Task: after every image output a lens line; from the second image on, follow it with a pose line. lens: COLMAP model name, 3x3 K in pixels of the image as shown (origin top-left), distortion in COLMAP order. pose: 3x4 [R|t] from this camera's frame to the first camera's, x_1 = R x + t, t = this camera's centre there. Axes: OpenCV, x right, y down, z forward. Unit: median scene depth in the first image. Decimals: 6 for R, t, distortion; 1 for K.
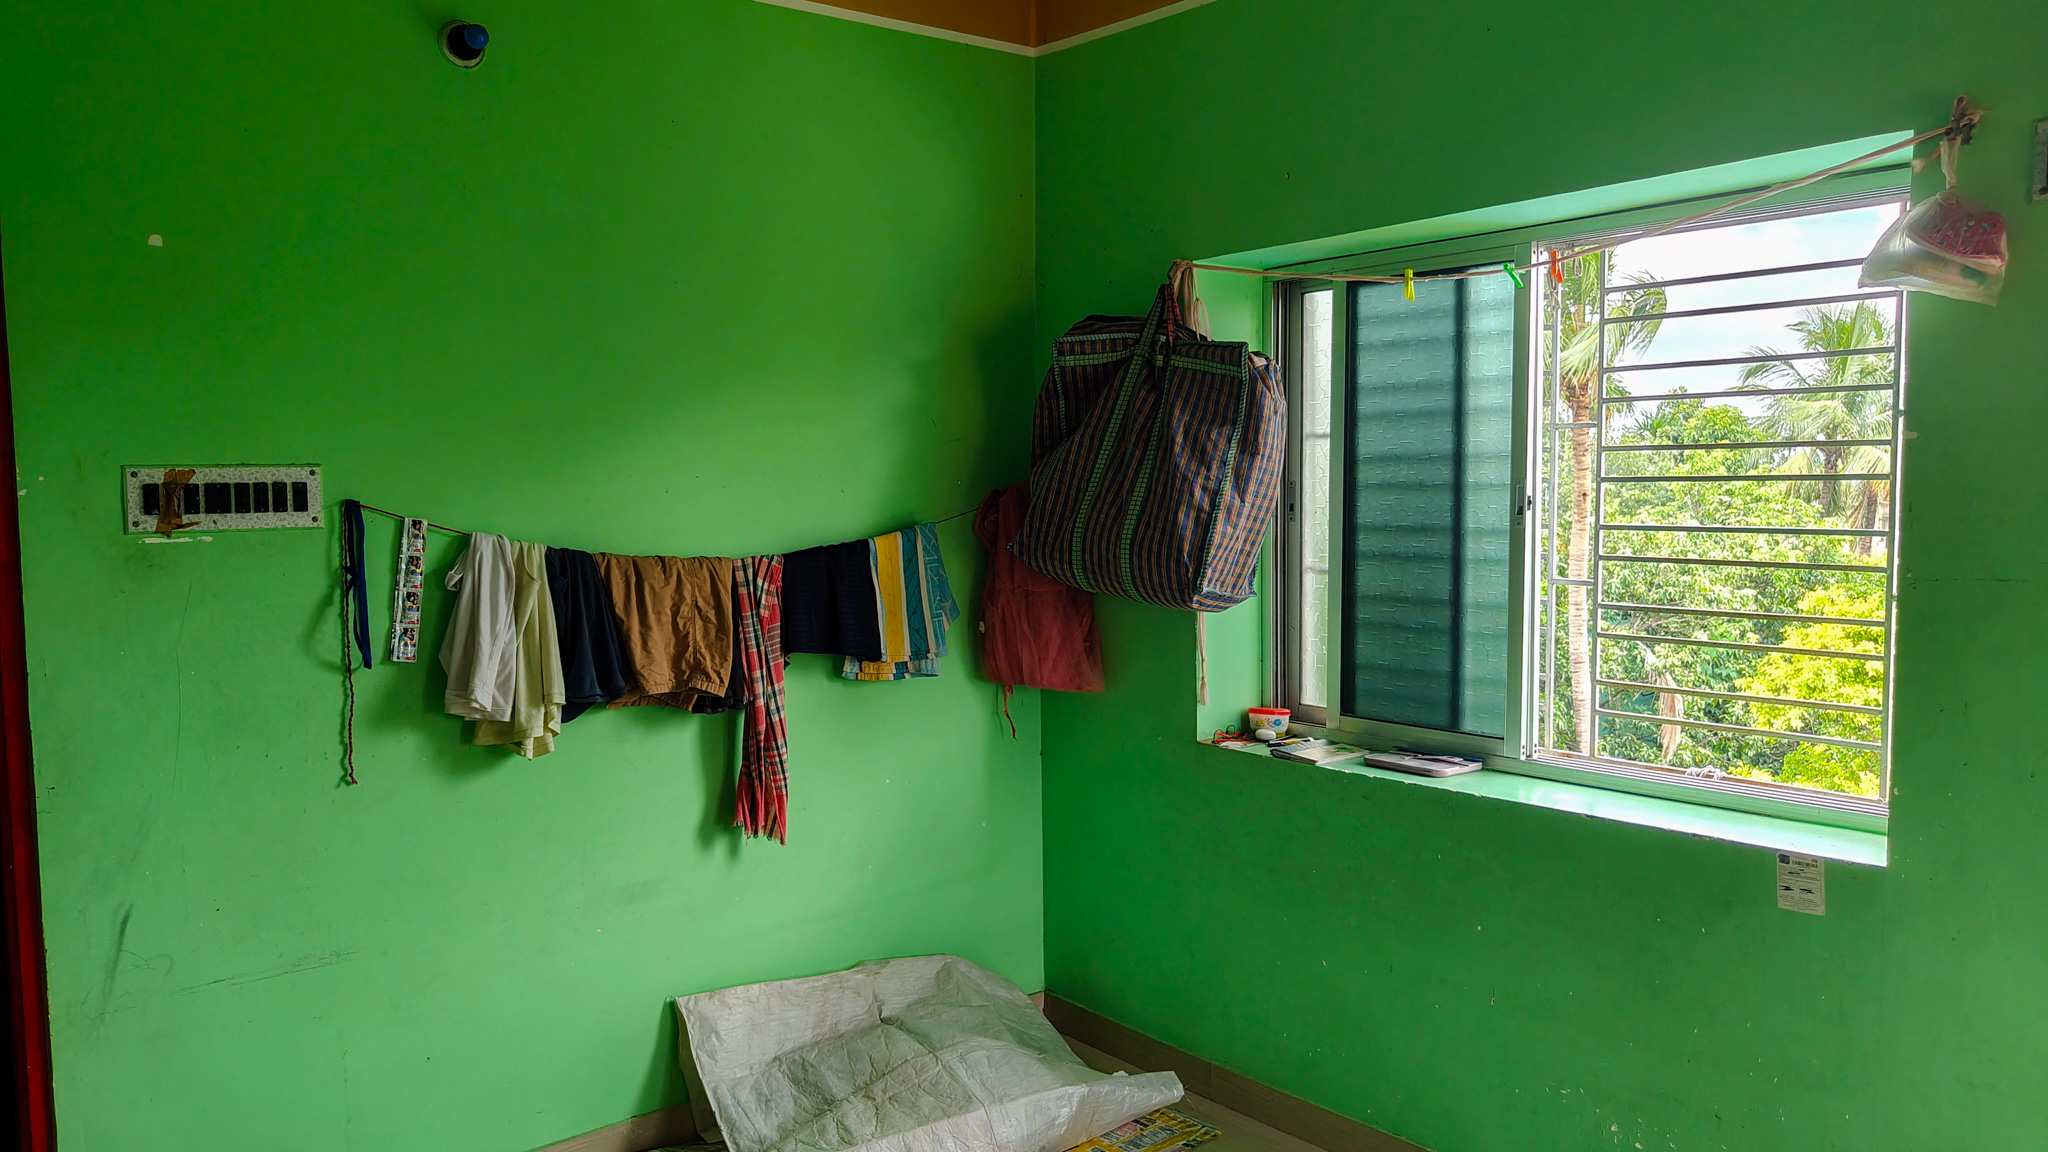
lens RADIAL K [[1411.6, 0, 1026.9], [0, 1411.6, 586.6], [0, 0, 1]] dist [0.000313, -0.001020]
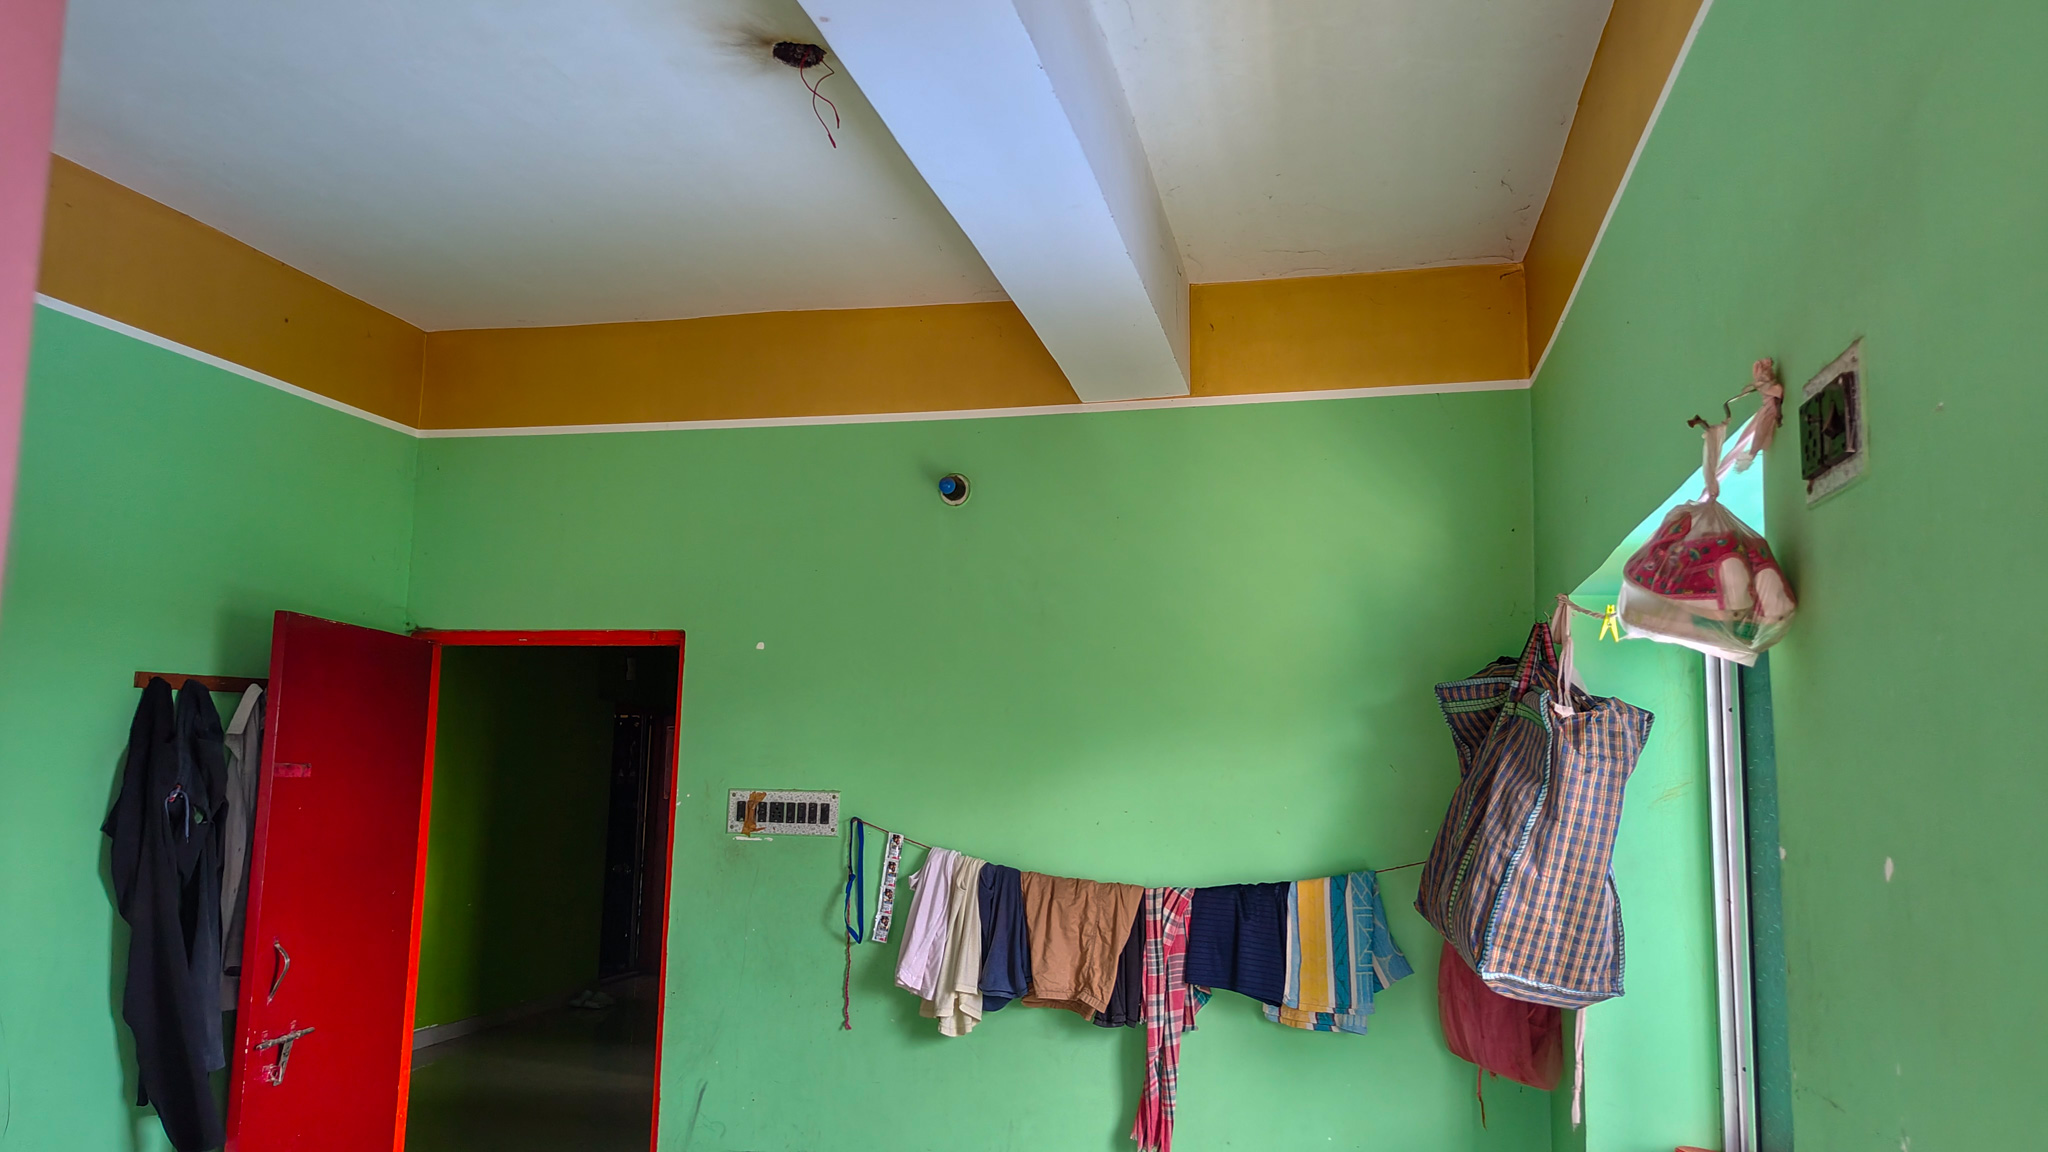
lens RADIAL K [[1463.8, 0, 1012.4], [0, 1463.8, 589.0], [0, 0, 1]] dist [0.015014, -0.002225]
pose [[0.599648, -0.070318, -0.797169, 0.677105], [-0.095557, 0.982714, -0.158565, -0.059244], [0.794539, 0.171259, 0.582562, 0.205071]]
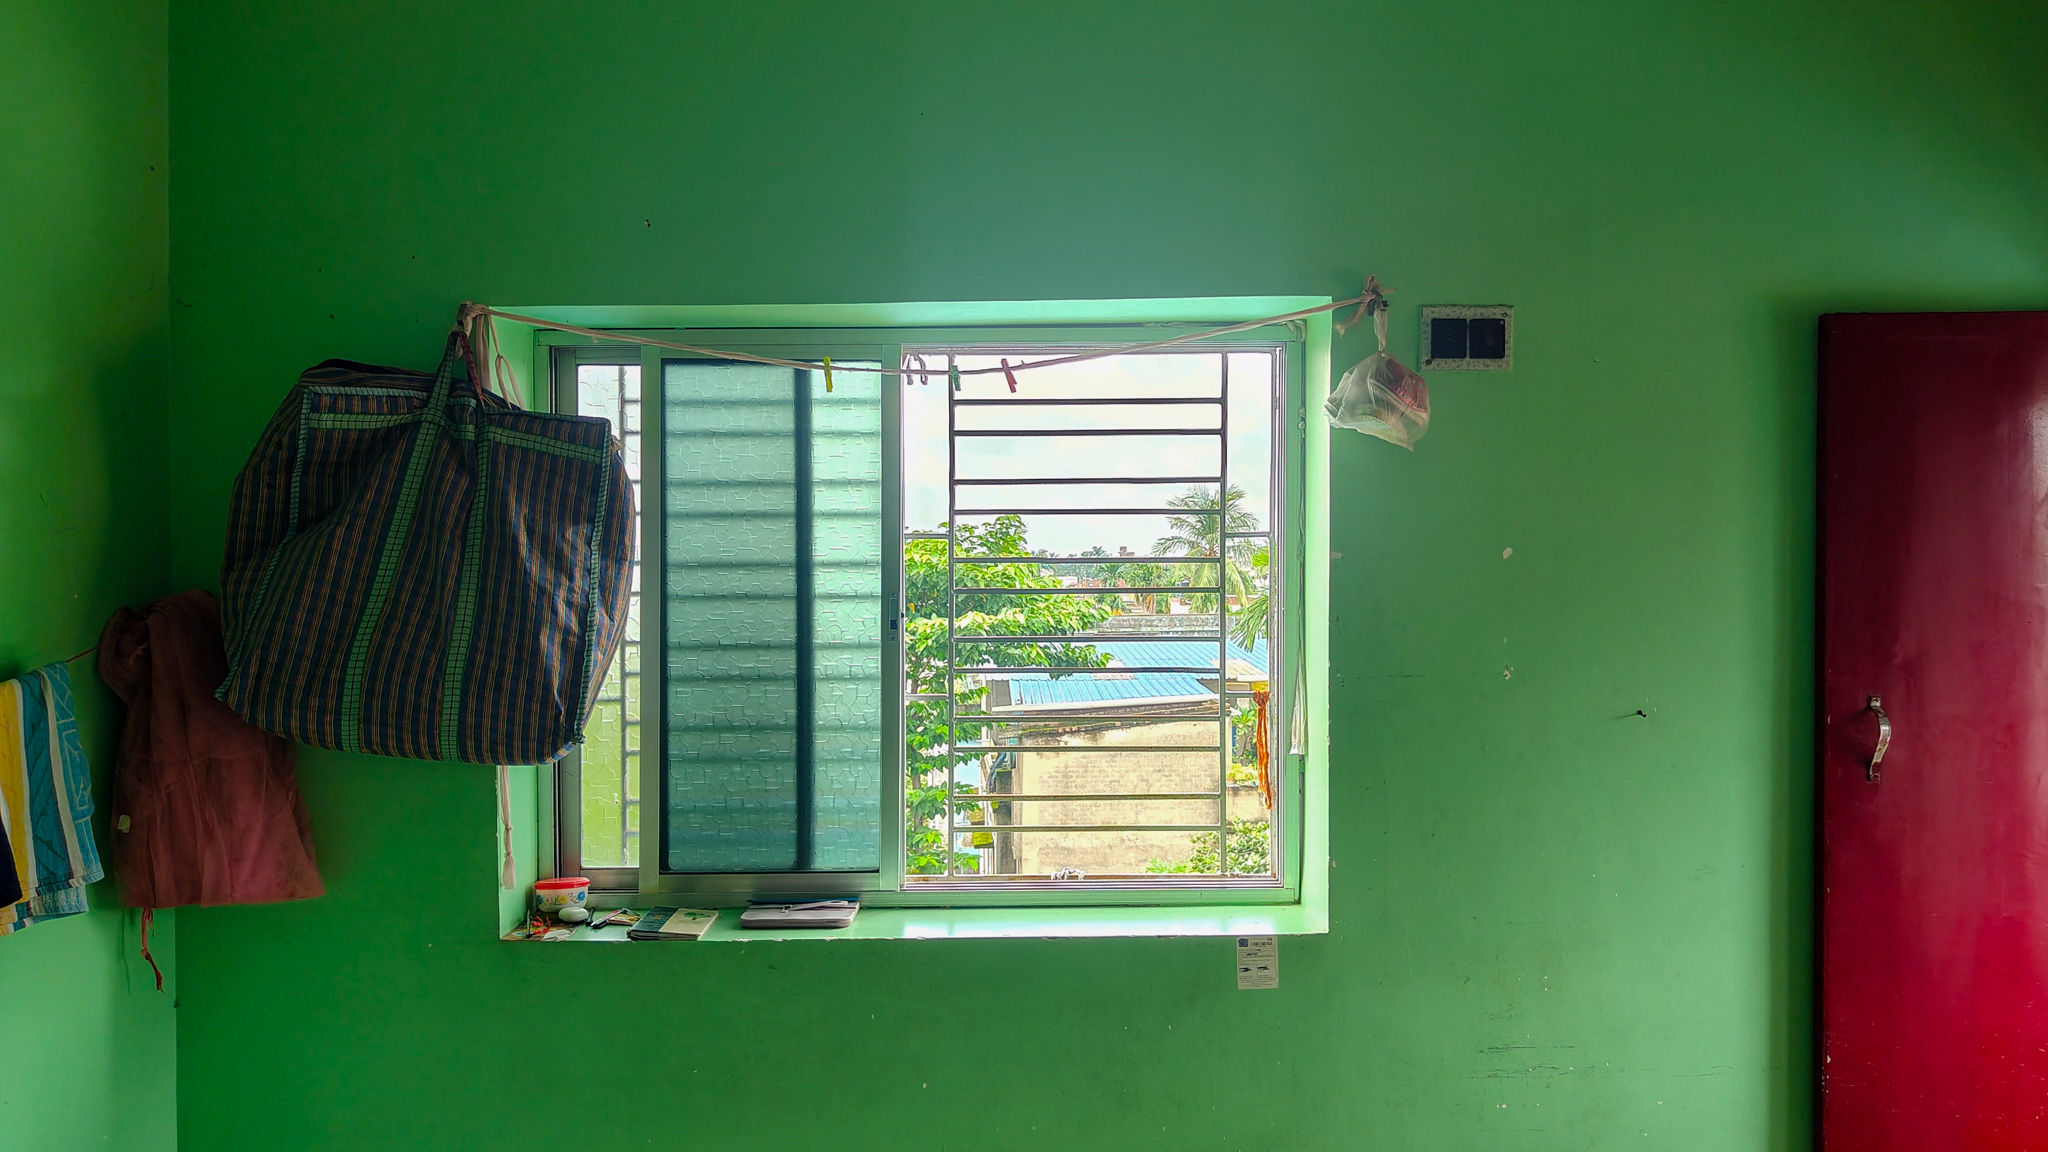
lens RADIAL K [[1463.8, 0, 1012.4], [0, 1463.8, 589.0], [0, 0, 1]] dist [0.015014, -0.002225]
pose [[0.635410, -0.005117, 0.772158, -0.334857], [0.056226, 0.997630, -0.039657, -0.032274], [-0.770125, 0.068614, 0.634192, 0.309222]]
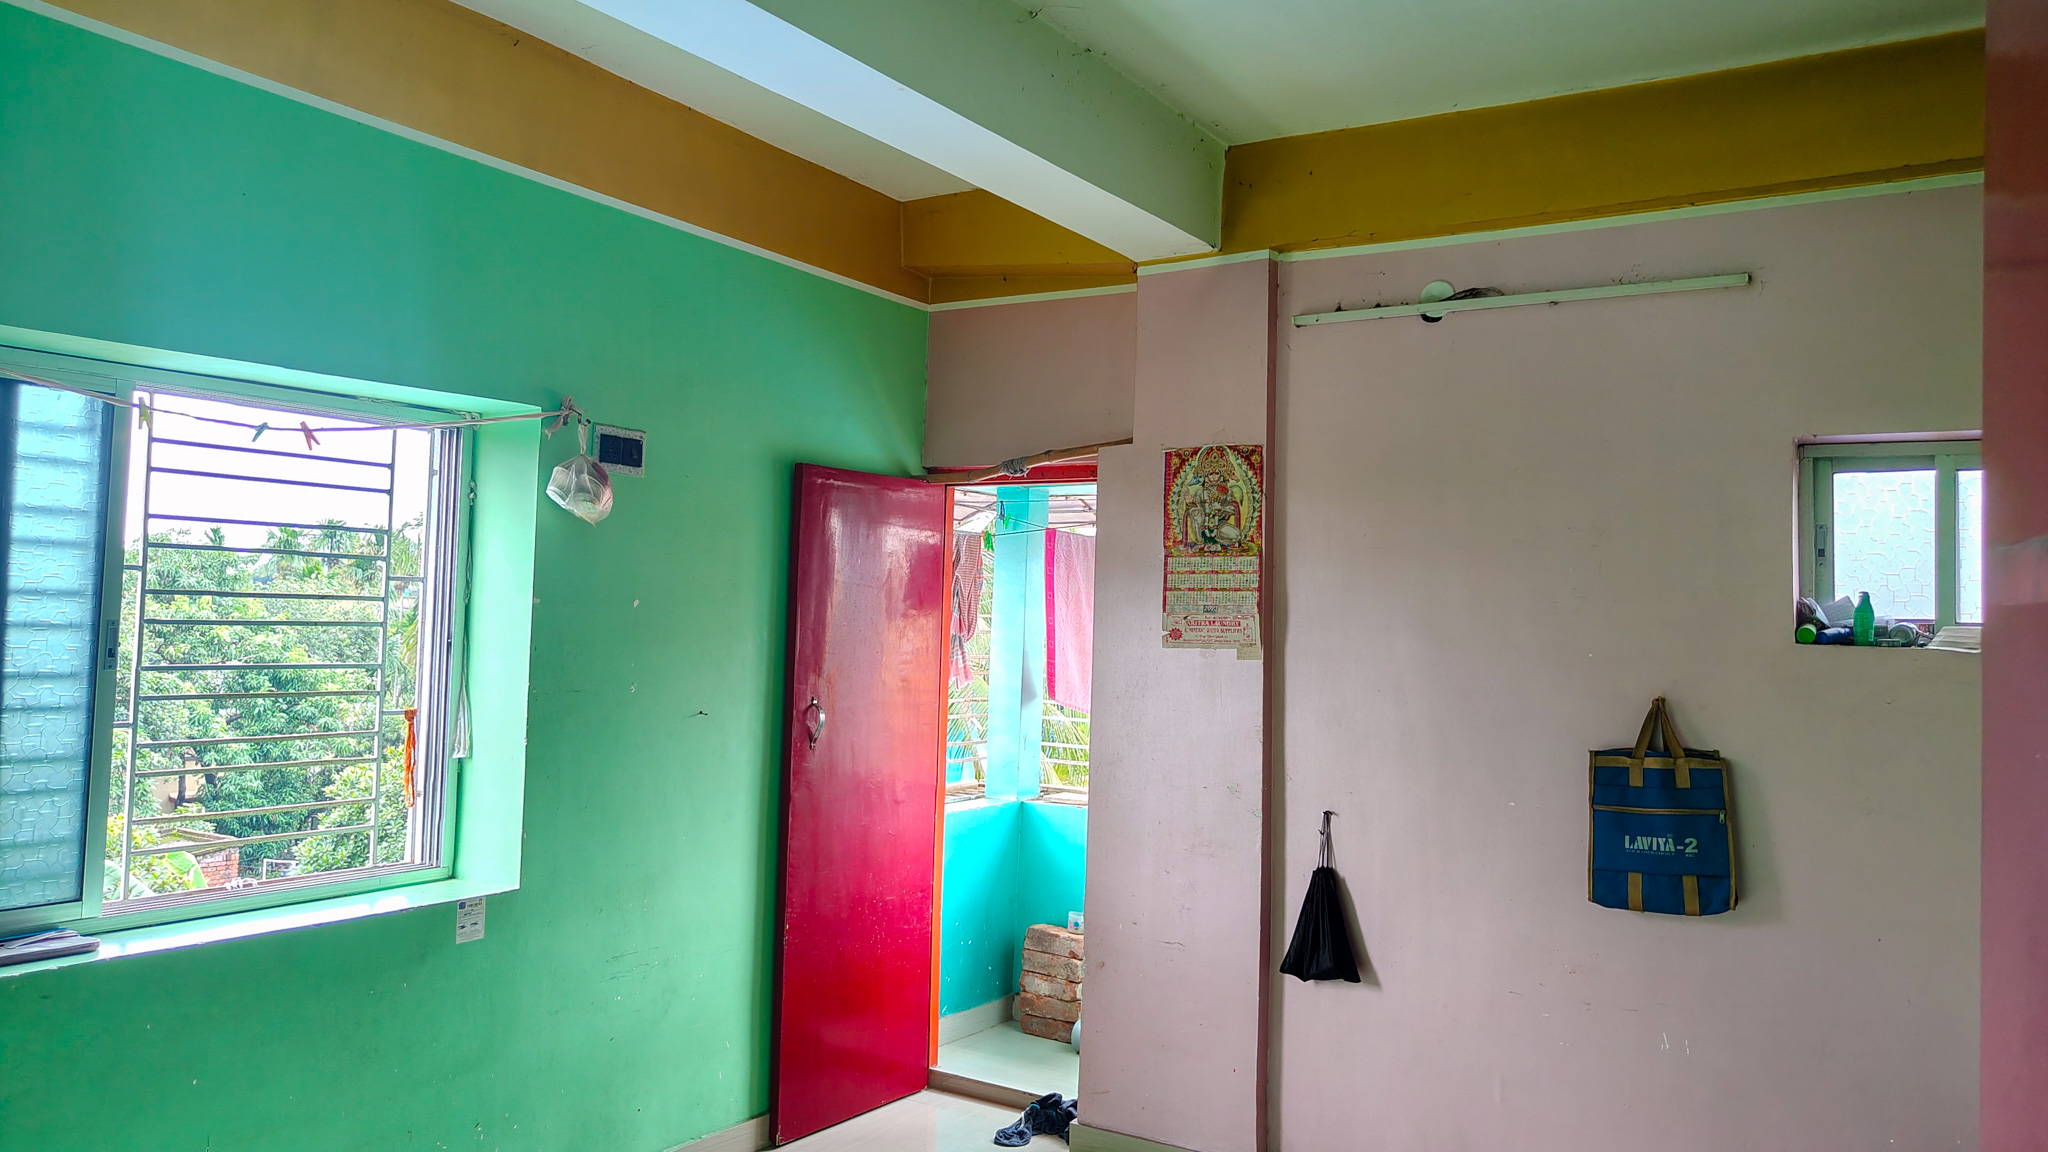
lens RADIAL K [[1498.5, 0, 1045.2], [0, 1498.5, 542.9], [0, 0, 1]] dist [0.020677, 0.001094]
pose [[-0.303726, 0.059662, 0.950890, -0.786167], [0.051478, 0.997607, -0.046151, -0.045269], [-0.951368, 0.034932, -0.306070, 0.682906]]
